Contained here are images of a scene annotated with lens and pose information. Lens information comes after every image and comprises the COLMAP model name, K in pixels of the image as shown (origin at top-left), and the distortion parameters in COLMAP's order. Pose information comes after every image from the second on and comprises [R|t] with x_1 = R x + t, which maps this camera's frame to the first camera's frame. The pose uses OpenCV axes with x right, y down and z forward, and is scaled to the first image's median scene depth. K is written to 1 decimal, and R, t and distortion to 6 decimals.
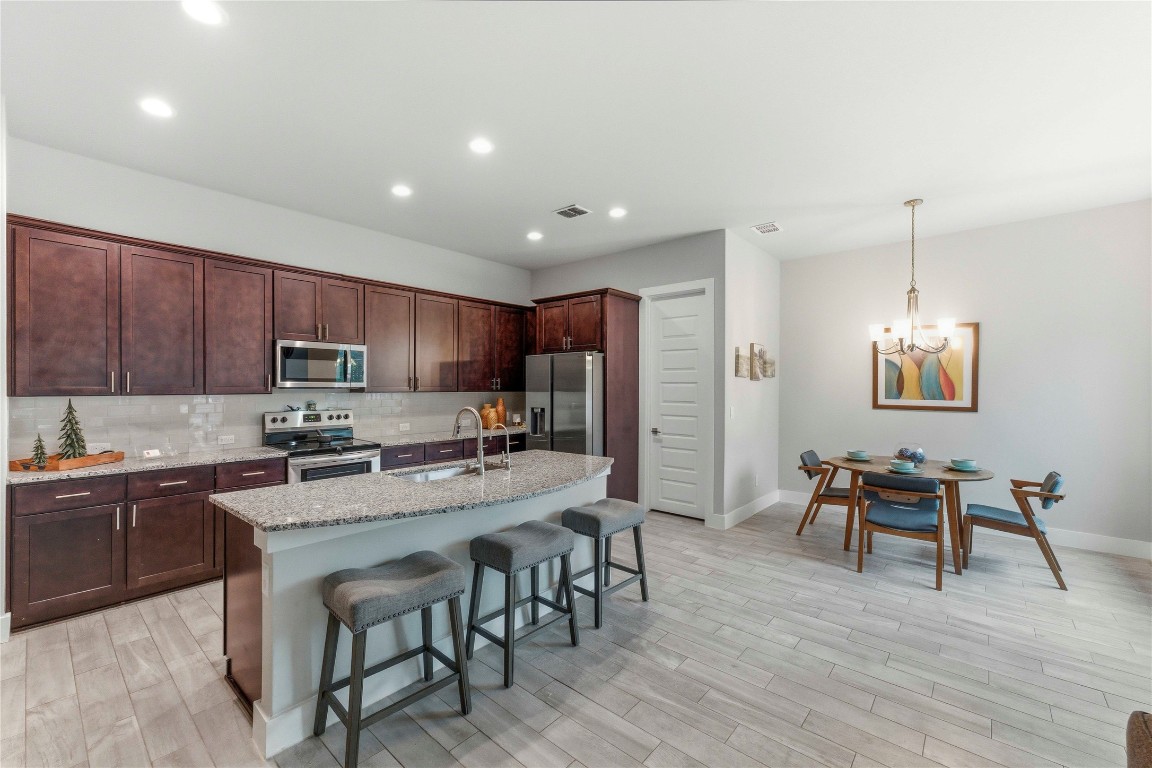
lens RADIAL K [[462.3, 0, 576.7], [0, 462.3, 387.3], [0, 0, 1]] dist [0.003075, 0.001878]
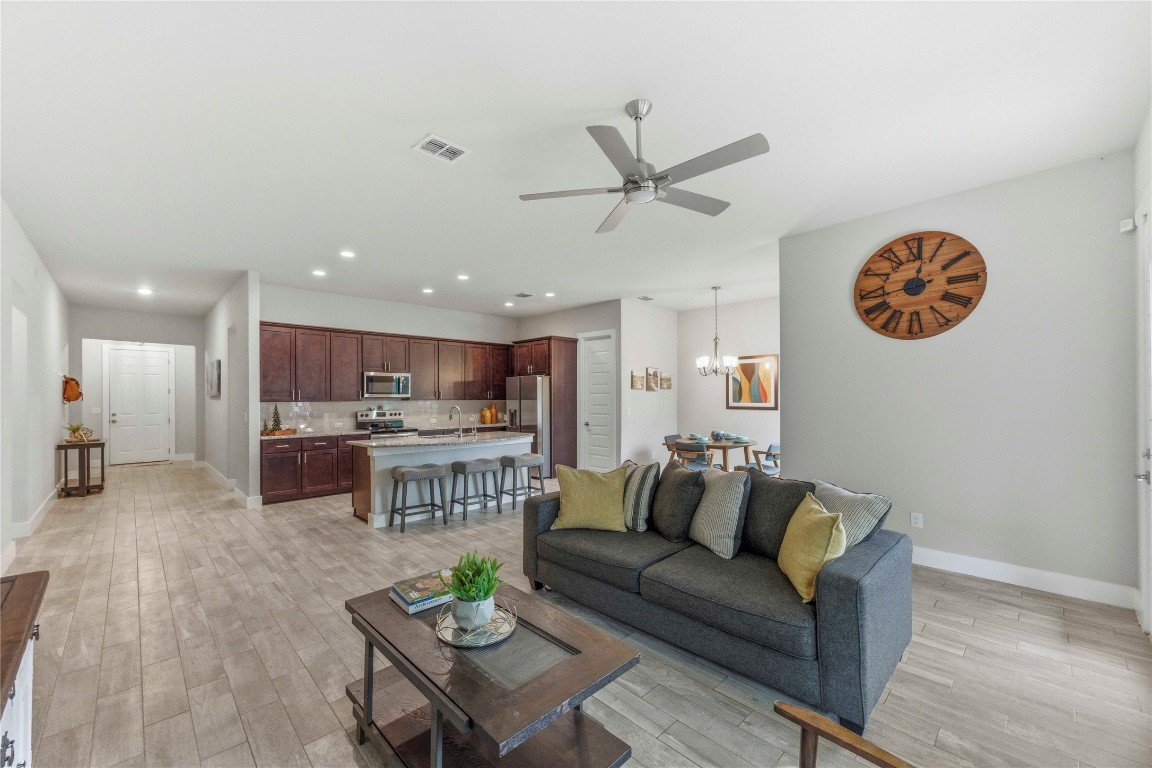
lens RADIAL K [[462.3, 0, 574.8], [0, 462.3, 395.1], [0, 0, 1]] dist [0.003075, 0.001878]
pose [[0.995321, -0.007911, -0.096295, 0.334981], [0.007271, 0.999949, -0.006995, 0.008535], [0.096345, 0.006262, 0.995328, -0.685250]]
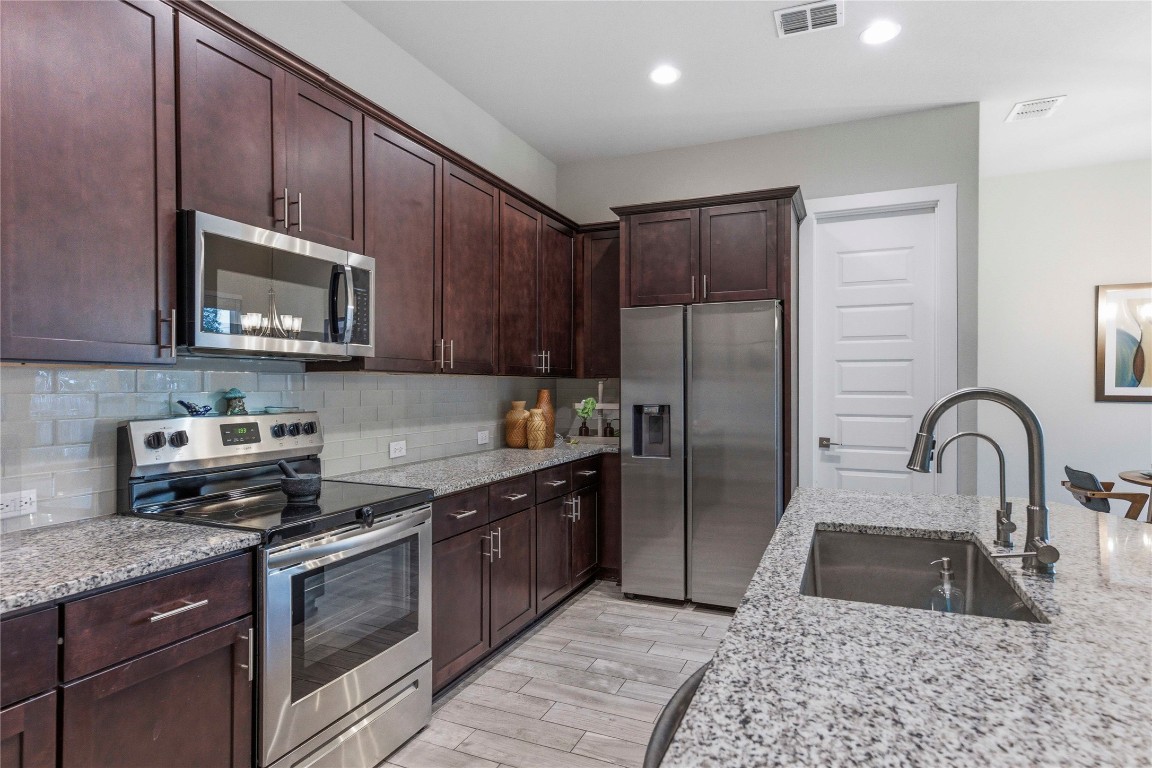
lens RADIAL K [[618.1, 0, 574.8], [0, 618.1, 384.4], [0, 0, 1]] dist [0.005387, 0.000111]
pose [[0.955934, -0.001167, 0.293580, -0.440789], [0.002999, 0.999979, -0.005790, 0.028135], [-0.293567, 0.006416, 0.955917, 0.404180]]
